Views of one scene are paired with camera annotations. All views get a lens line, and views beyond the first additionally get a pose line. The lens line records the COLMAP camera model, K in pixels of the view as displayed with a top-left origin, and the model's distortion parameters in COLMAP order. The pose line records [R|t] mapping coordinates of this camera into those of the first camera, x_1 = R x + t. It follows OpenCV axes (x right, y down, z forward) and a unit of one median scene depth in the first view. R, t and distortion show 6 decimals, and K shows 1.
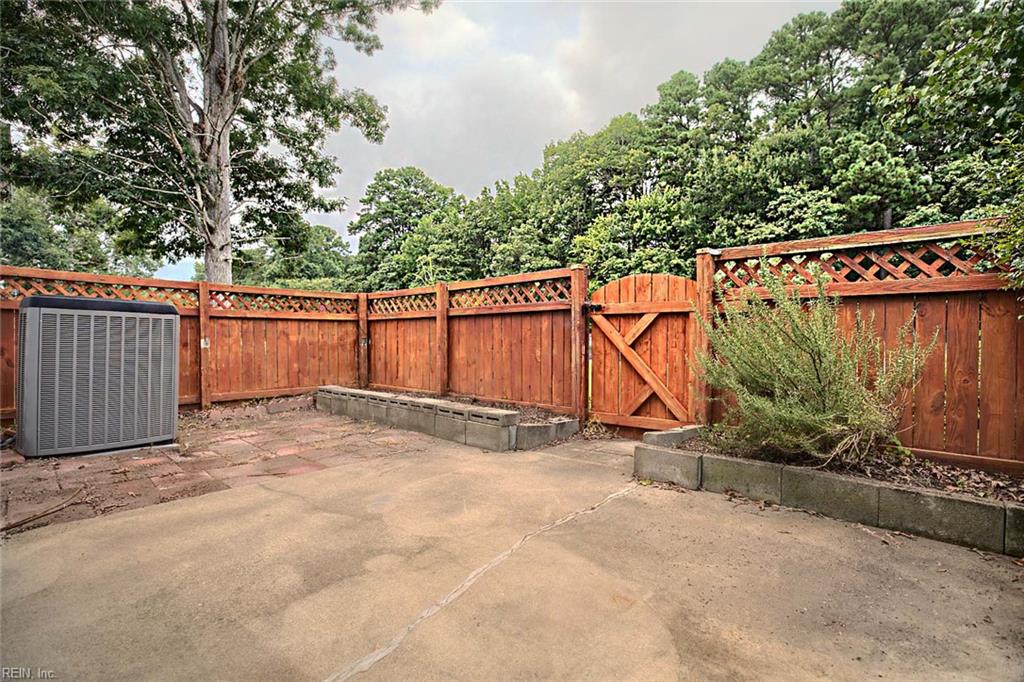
lens RADIAL K [[480.8, 0, 512.3], [0, 480.8, 339.0], [0, 0, 1]] dist [0.000841, 0.000249]
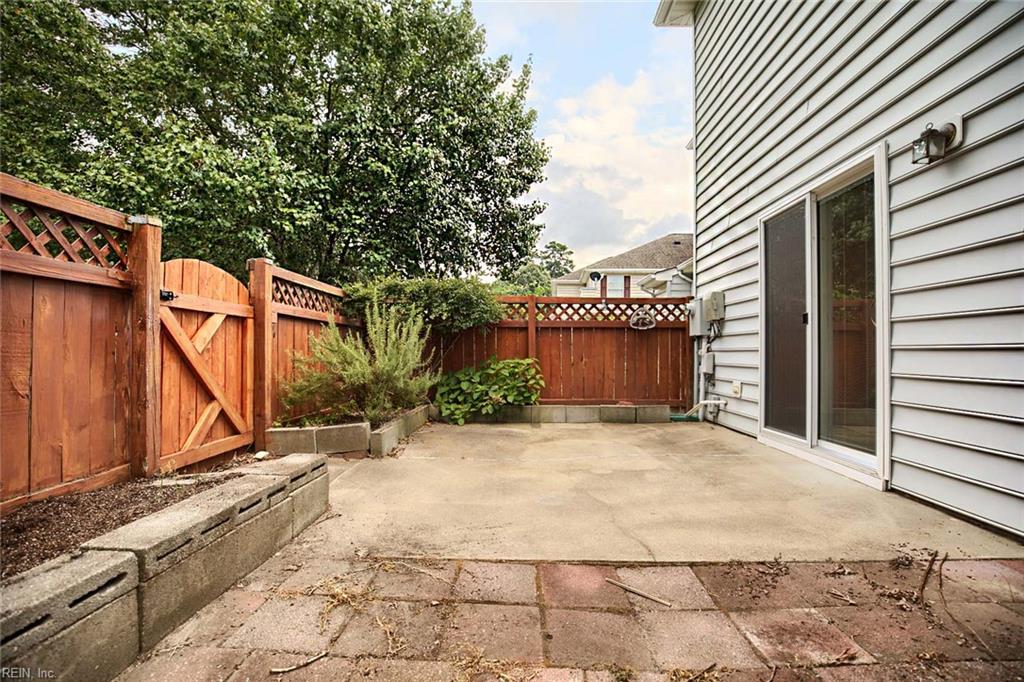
lens RADIAL K [[480.8, 0, 513.5], [0, 480.8, 345.3], [0, 0, 1]] dist [0.000841, 0.000249]
pose [[-0.678718, 0.009149, 0.734342, -0.941654], [-0.004178, 0.999858, -0.016318, 0.016365], [-0.734387, -0.014143, -0.678584, 1.698326]]
